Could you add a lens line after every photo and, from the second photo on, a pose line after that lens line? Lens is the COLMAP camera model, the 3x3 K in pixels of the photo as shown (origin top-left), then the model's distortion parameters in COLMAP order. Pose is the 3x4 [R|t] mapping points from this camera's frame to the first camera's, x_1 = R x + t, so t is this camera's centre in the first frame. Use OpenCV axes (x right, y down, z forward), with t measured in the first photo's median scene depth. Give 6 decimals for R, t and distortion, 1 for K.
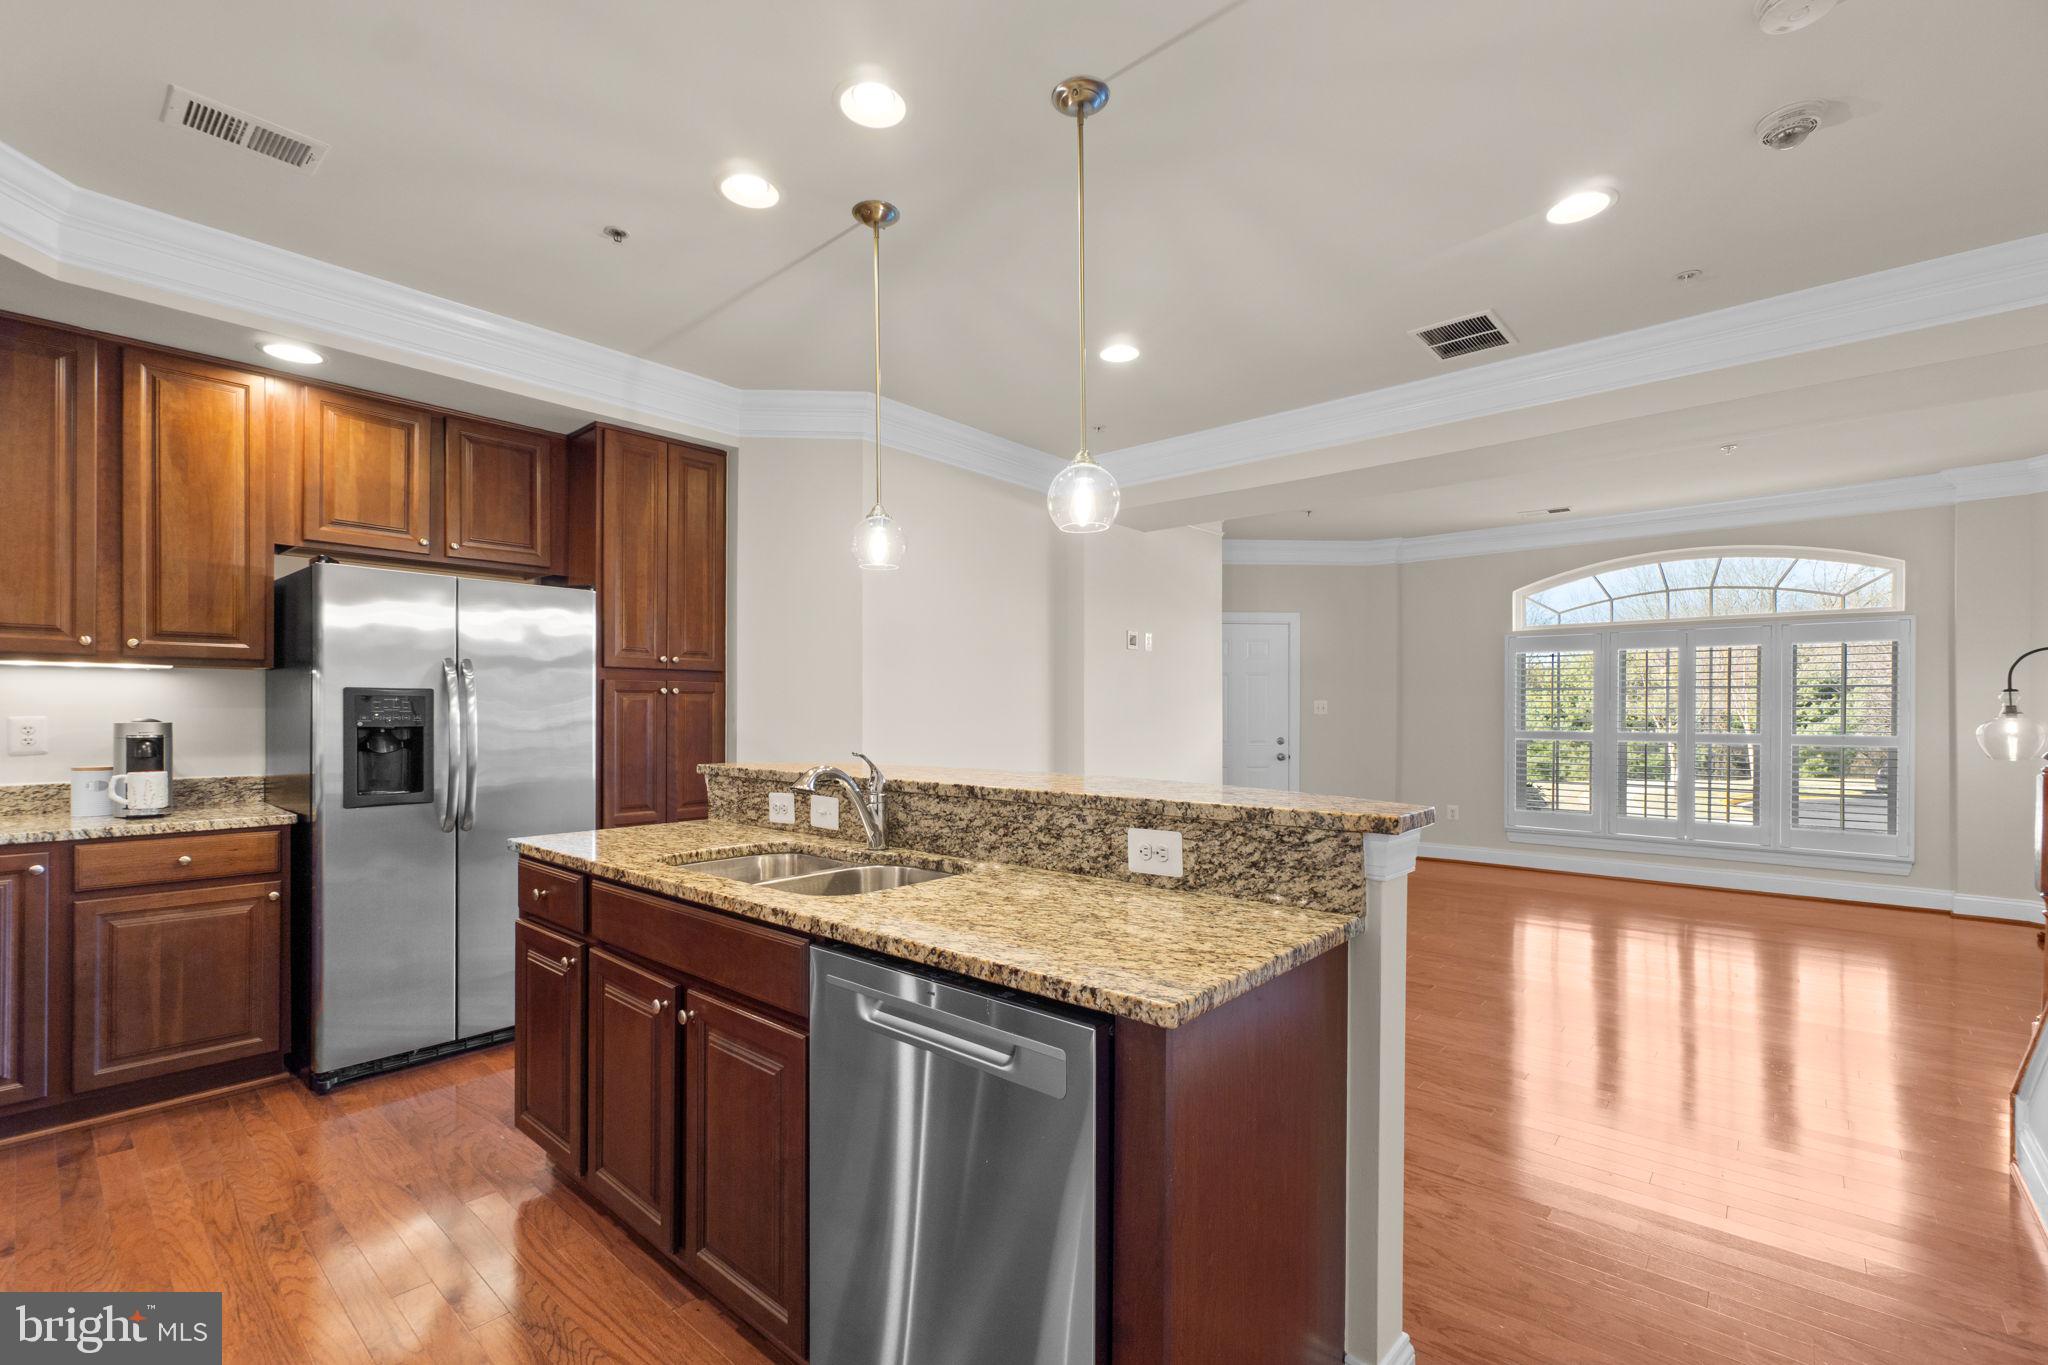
lens RADIAL K [[883.1, 0, 1017.3], [0, 883.1, 716.7], [0, 0, 1]] dist [-0.003381, 0.000485]
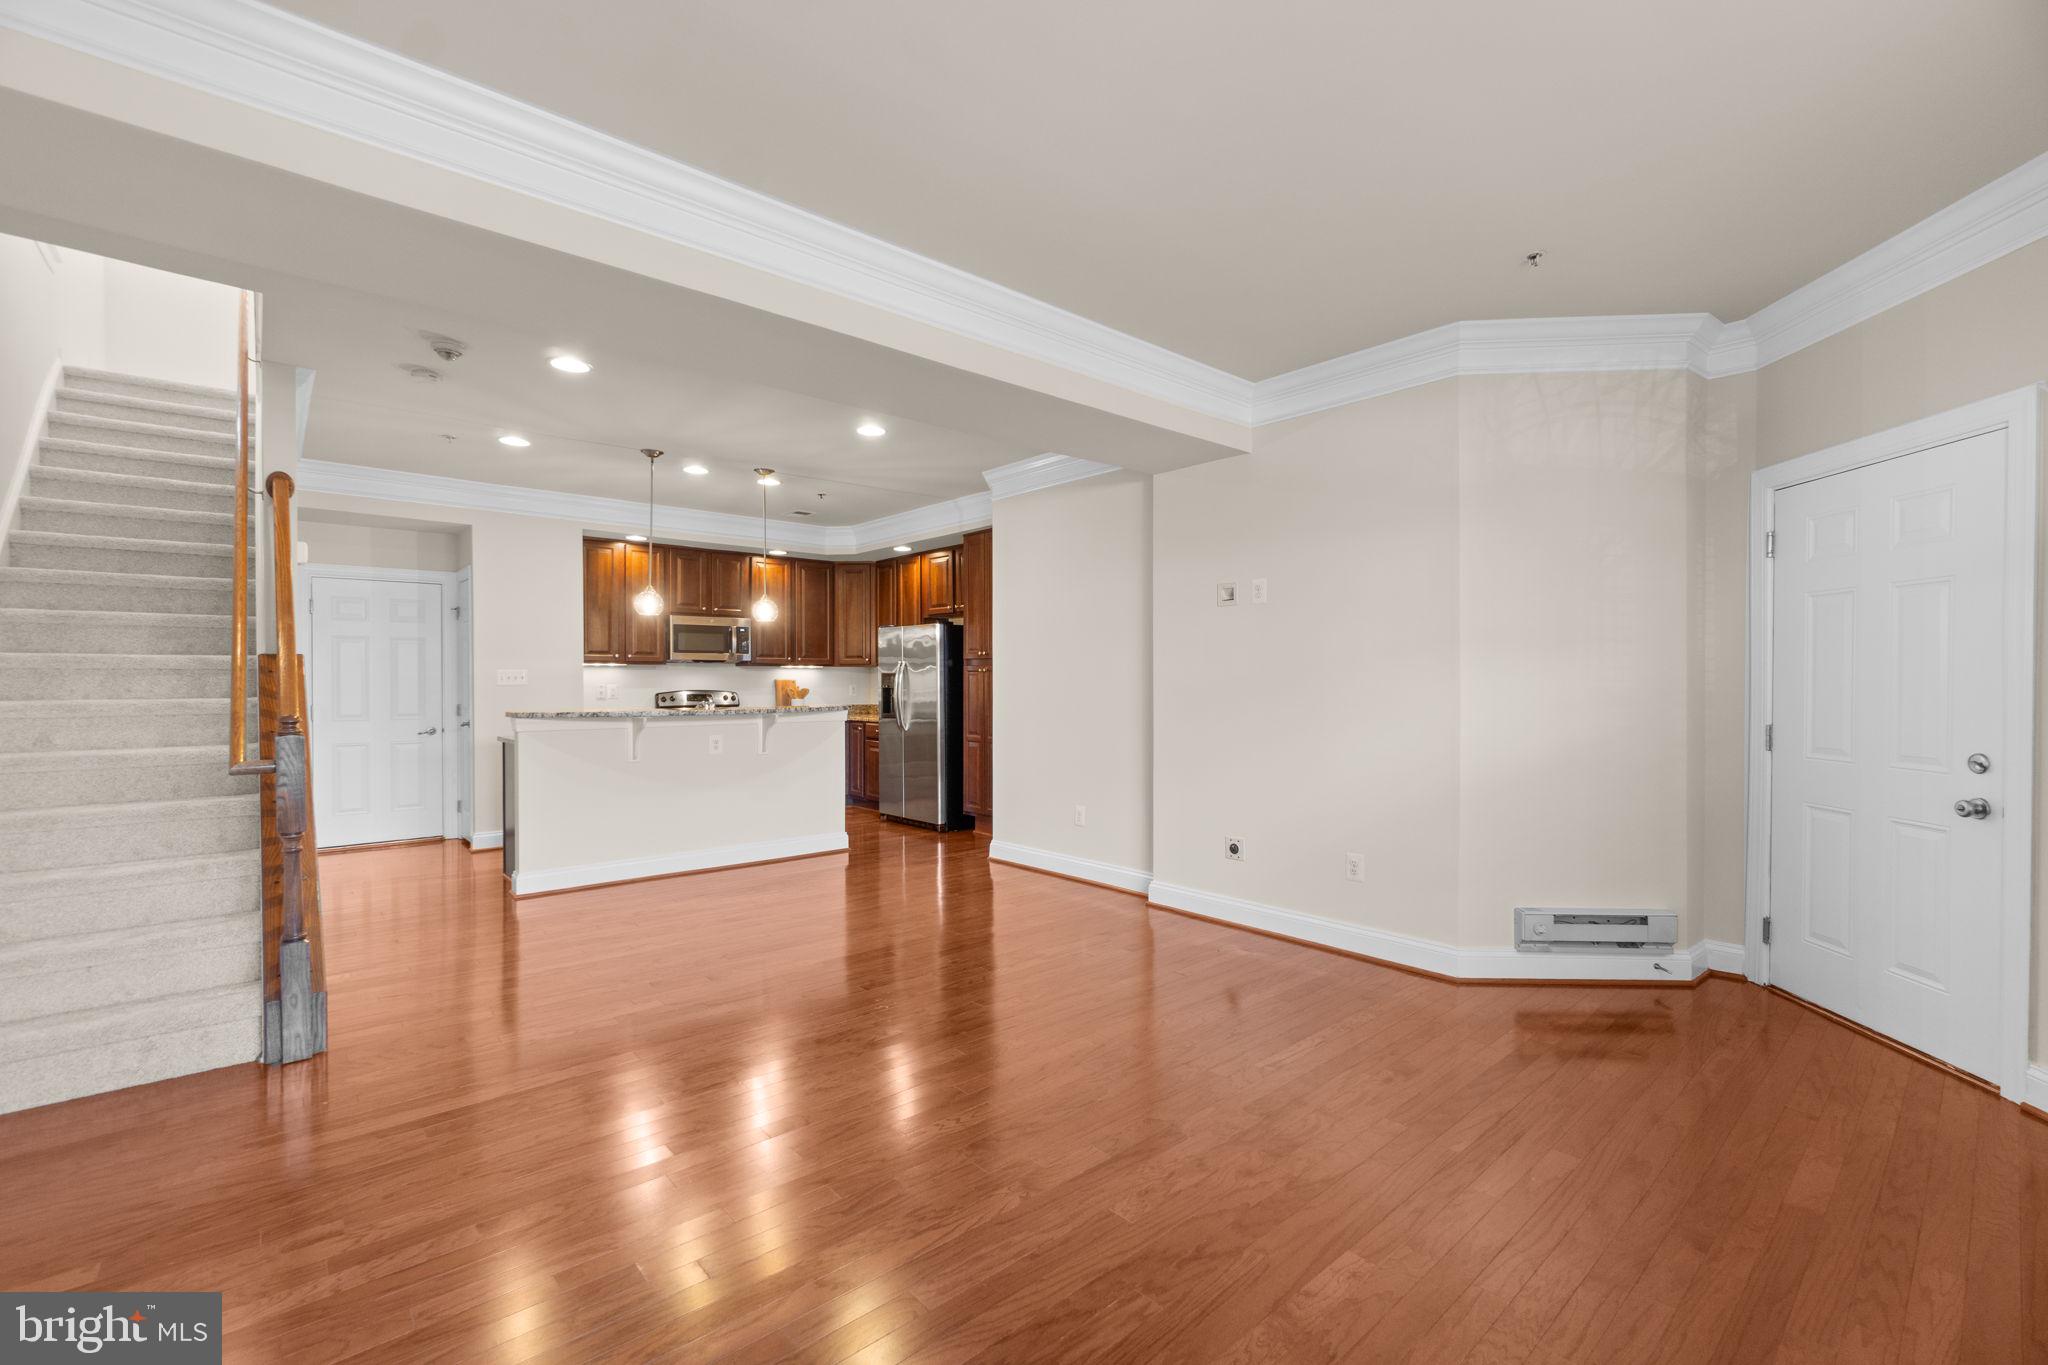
lens RADIAL K [[883.1, 0, 1020.2], [0, 883.1, 687.9], [0, 0, 1]] dist [-0.003381, 0.000485]
pose [[-0.135653, 0.006492, -0.990735, 1.800190], [-0.005054, 0.999961, 0.007245, -0.009211], [0.990744, 0.005990, -0.135615, 1.722448]]
